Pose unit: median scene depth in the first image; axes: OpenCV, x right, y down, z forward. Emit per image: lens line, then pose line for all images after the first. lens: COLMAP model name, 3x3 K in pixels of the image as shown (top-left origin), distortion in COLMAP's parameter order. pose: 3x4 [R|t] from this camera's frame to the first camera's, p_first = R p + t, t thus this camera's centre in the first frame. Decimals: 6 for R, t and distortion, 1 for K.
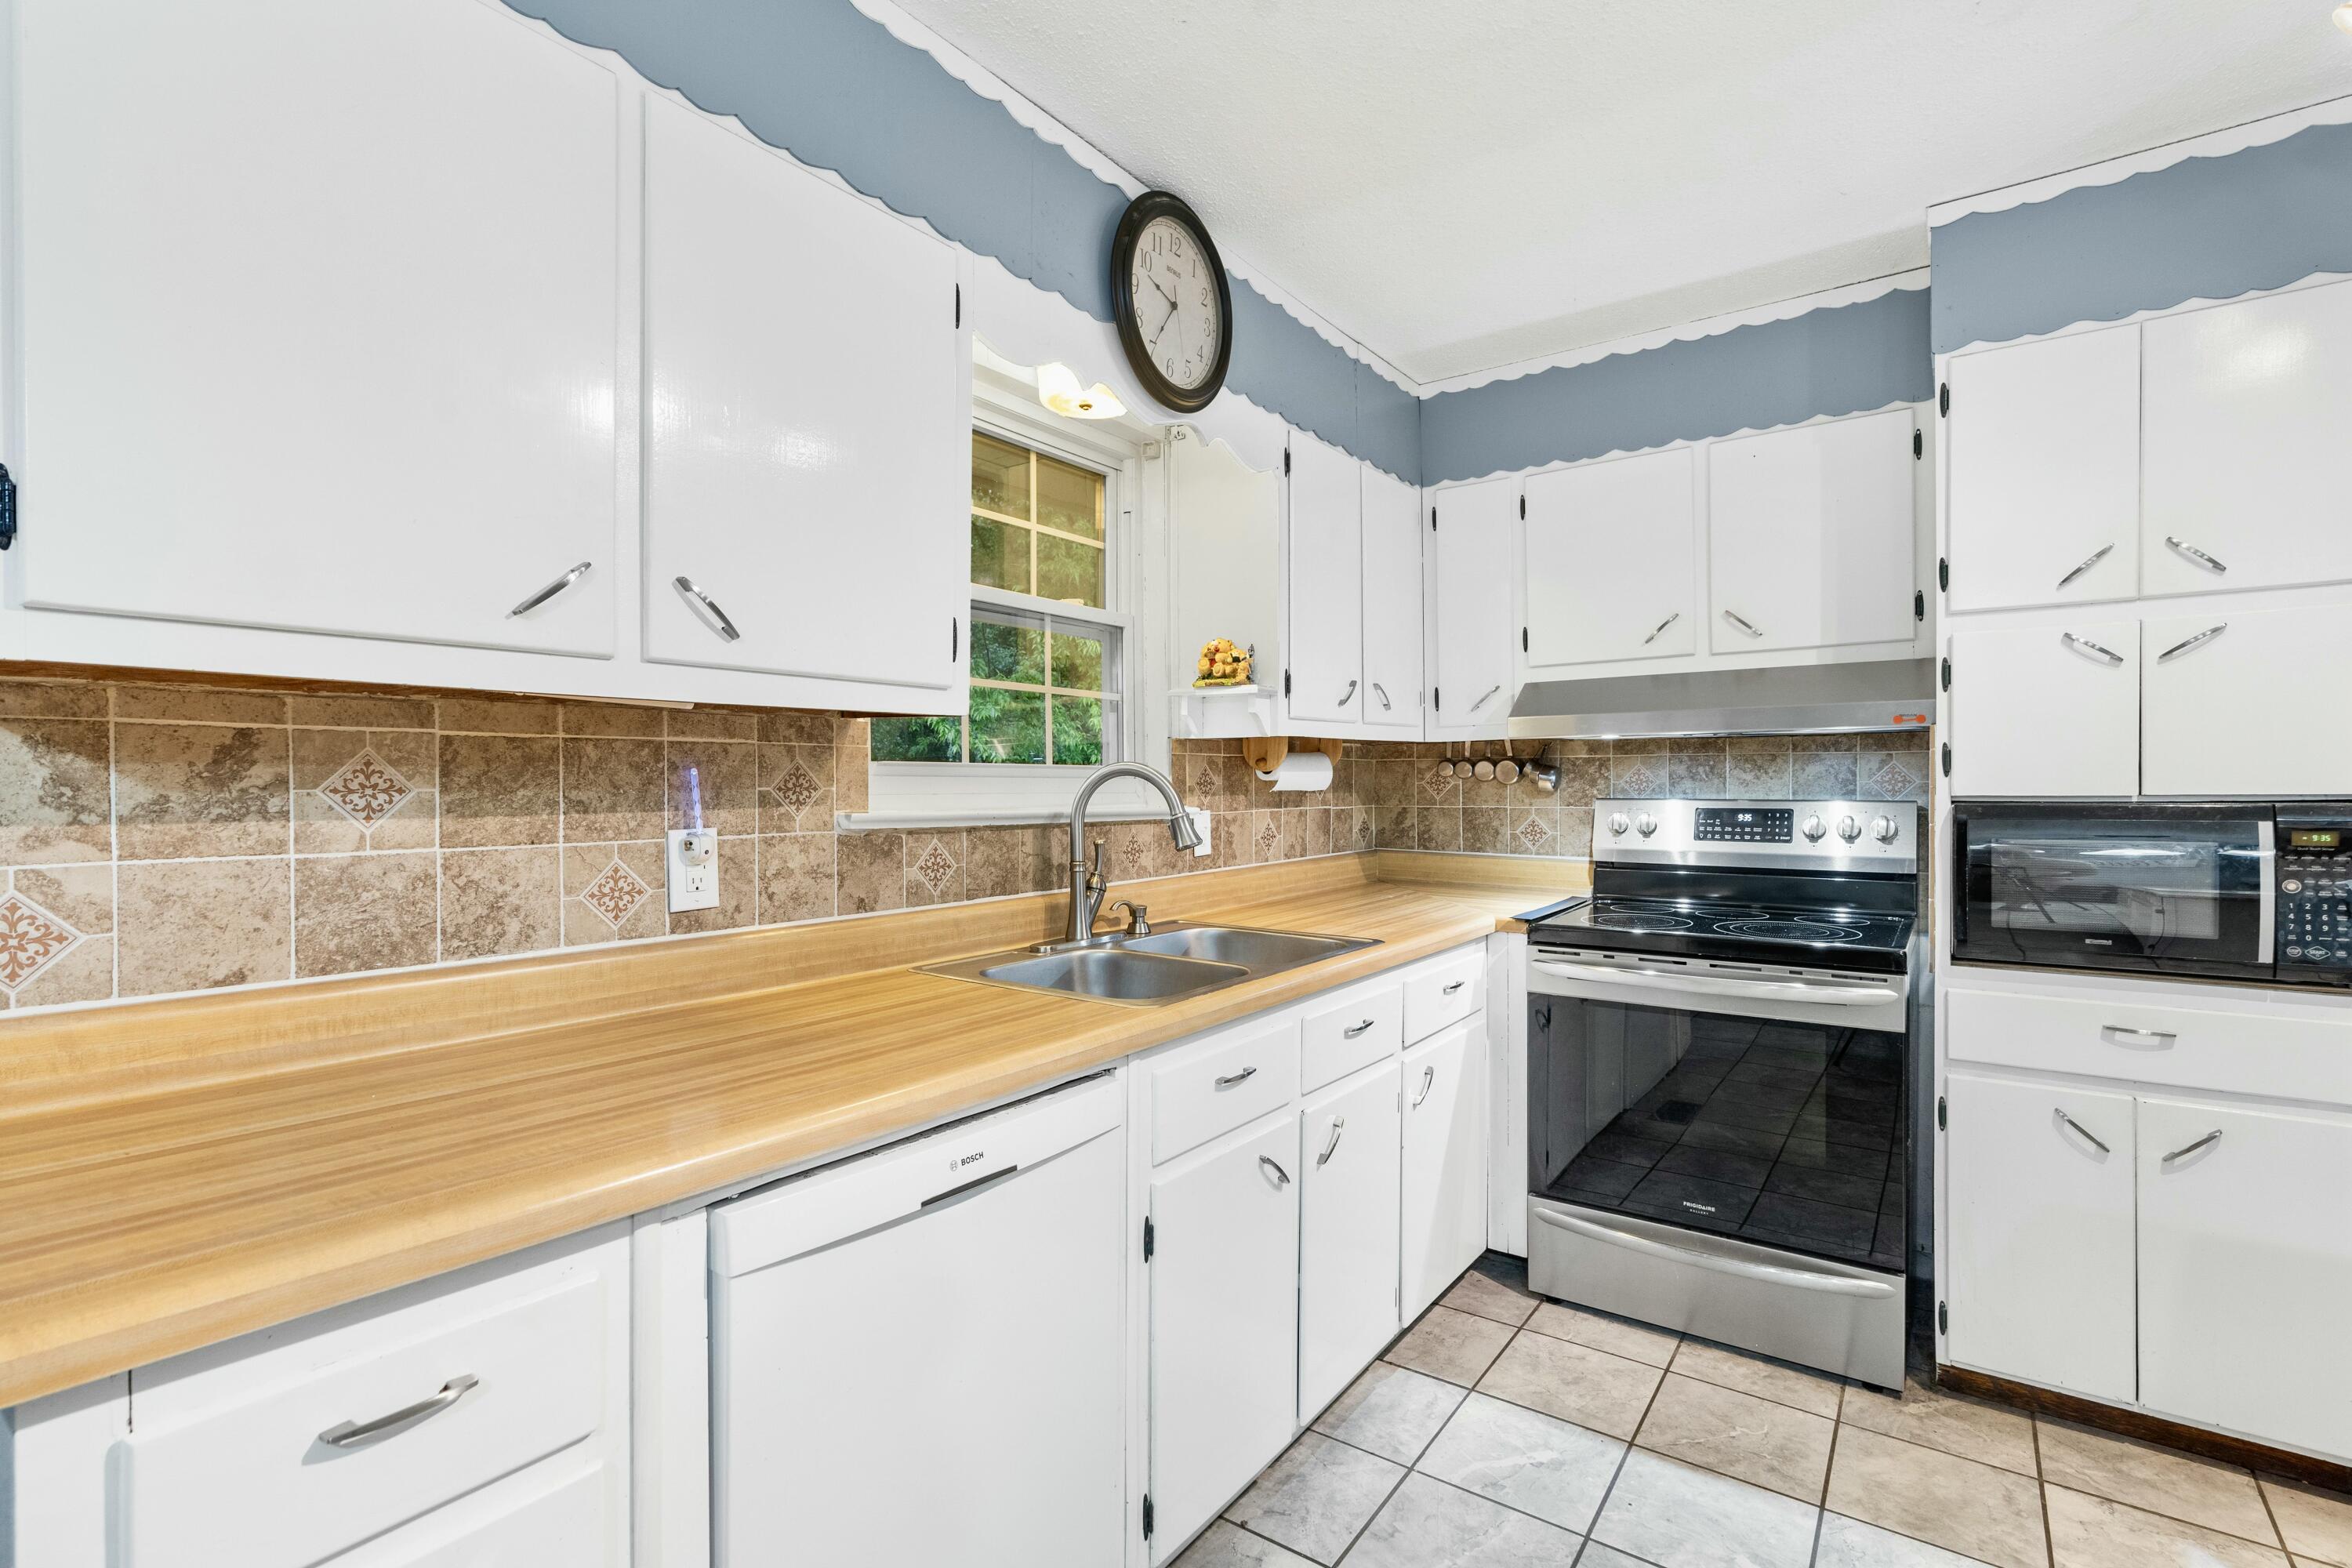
lens RADIAL K [[1077.8, 0, 1196.4], [0, 1077.8, 784.7], [0, 0, 1]] dist [-0.007408, 0.001924]
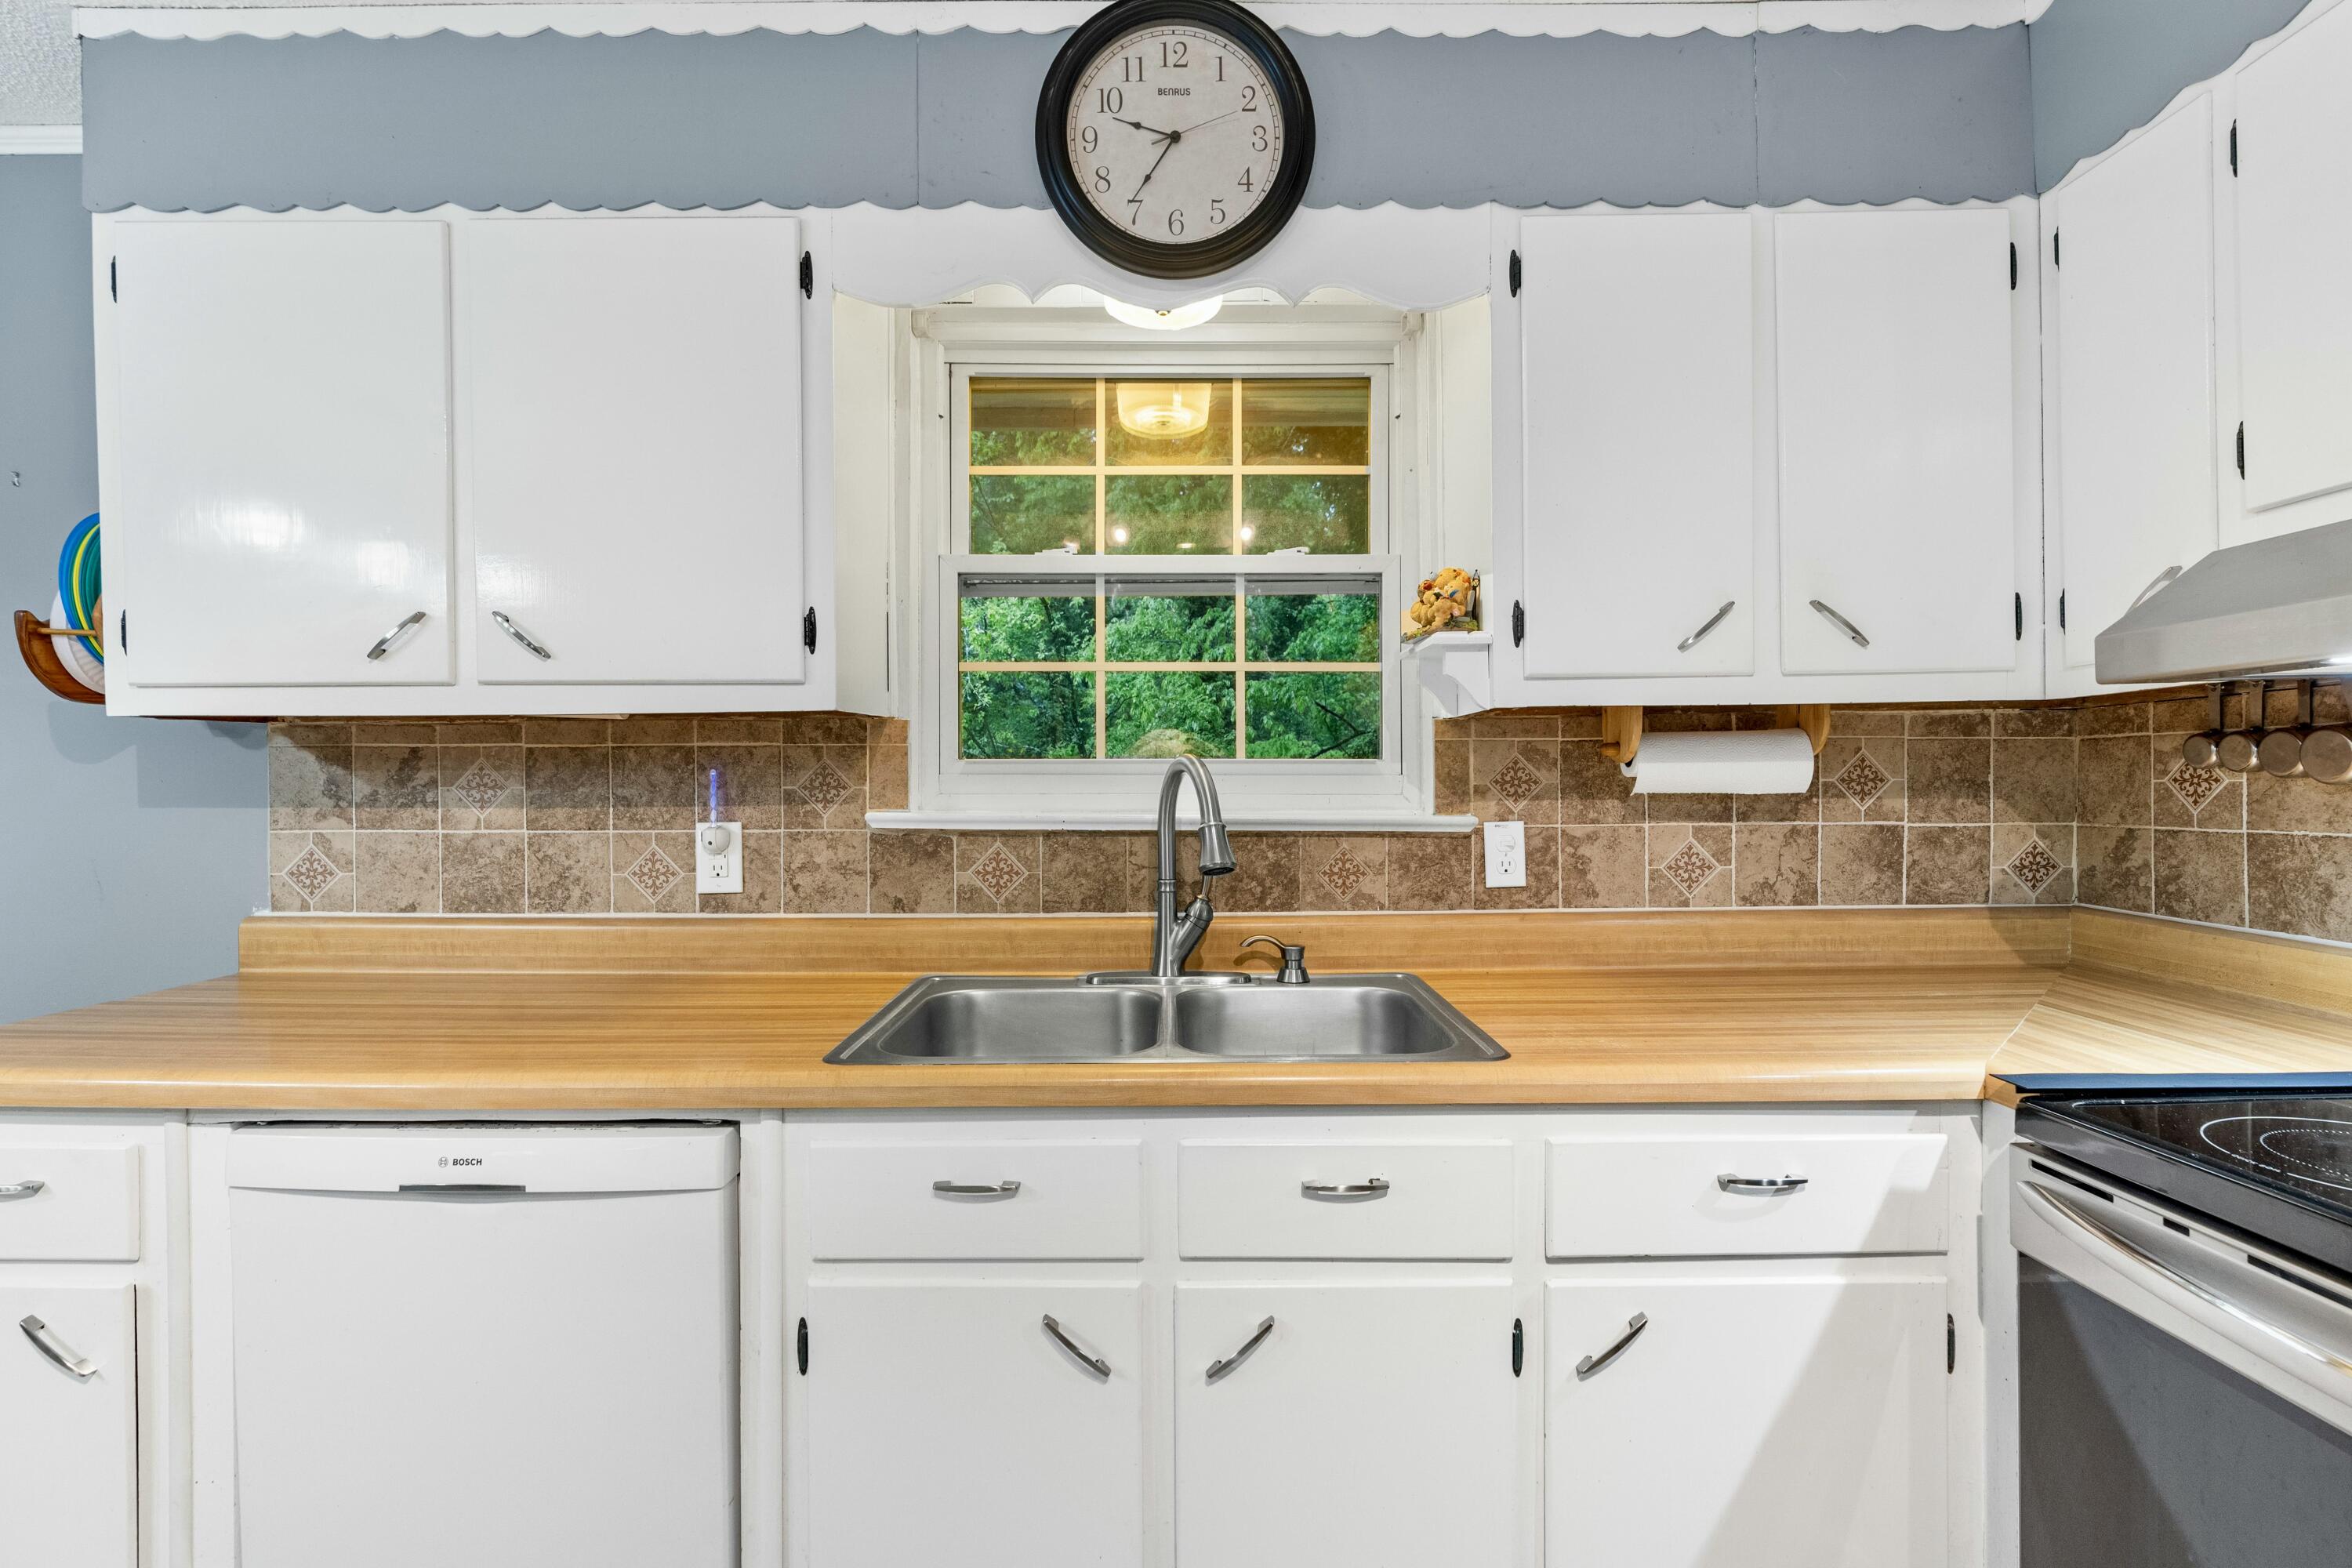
lens RADIAL K [[1077.8, 0, 1180.5], [0, 1077.8, 782.9], [0, 0, 1]] dist [-0.007408, 0.001924]
pose [[0.580991, 0.000778, -0.813909, 0.676225], [-0.000105, 1.000000, 0.000881, -0.001783], [0.813910, -0.000426, 0.580991, 0.664603]]
